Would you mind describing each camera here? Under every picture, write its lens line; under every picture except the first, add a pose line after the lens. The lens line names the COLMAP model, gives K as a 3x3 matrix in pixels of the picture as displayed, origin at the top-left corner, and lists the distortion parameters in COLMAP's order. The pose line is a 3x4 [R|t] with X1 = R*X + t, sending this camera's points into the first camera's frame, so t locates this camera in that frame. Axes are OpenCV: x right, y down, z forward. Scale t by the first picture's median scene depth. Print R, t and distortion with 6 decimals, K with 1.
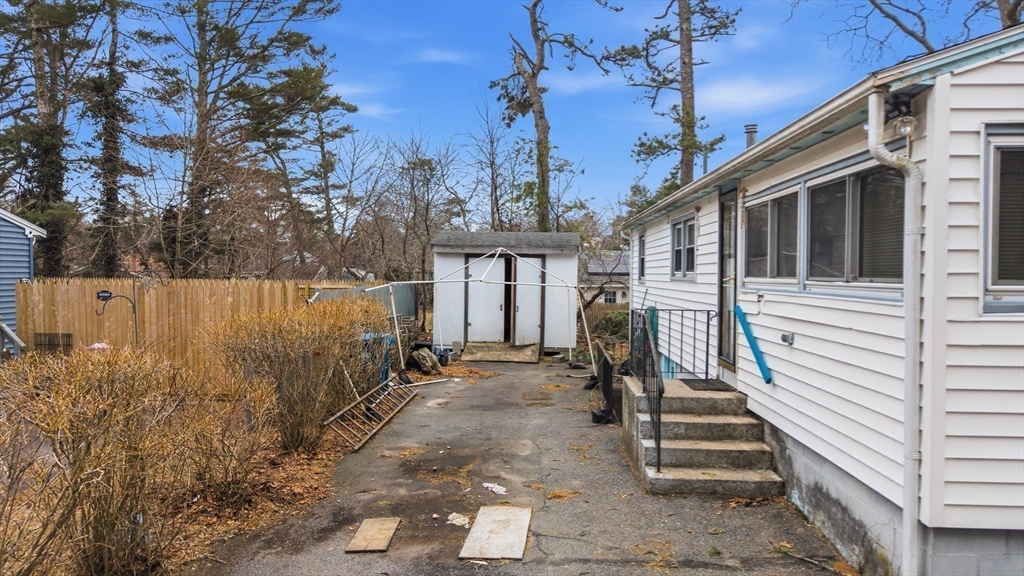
lens RADIAL K [[689.4, 0, 510.6], [0, 689.4, 284.8], [0, 0, 1]] dist [0.026698, -0.027363]
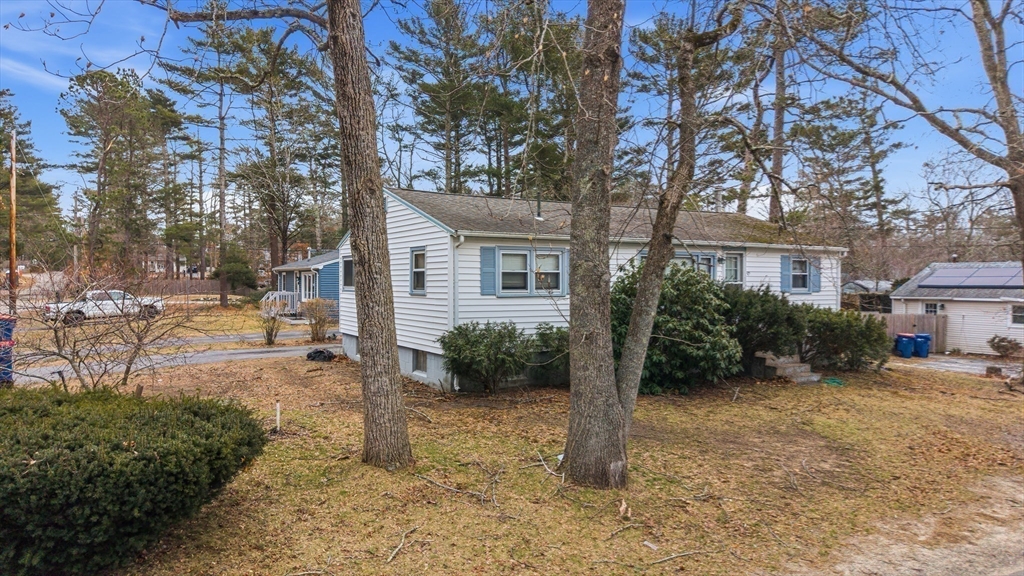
lens RADIAL K [[689.4, 0, 510.6], [0, 689.4, 284.8], [0, 0, 1]] dist [0.026698, -0.027363]
pose [[0.542306, 0.004212, -0.840171, 2.034005], [-0.017649, 0.999824, -0.006379, -0.000094], [0.839996, 0.018287, 0.542284, -0.275357]]
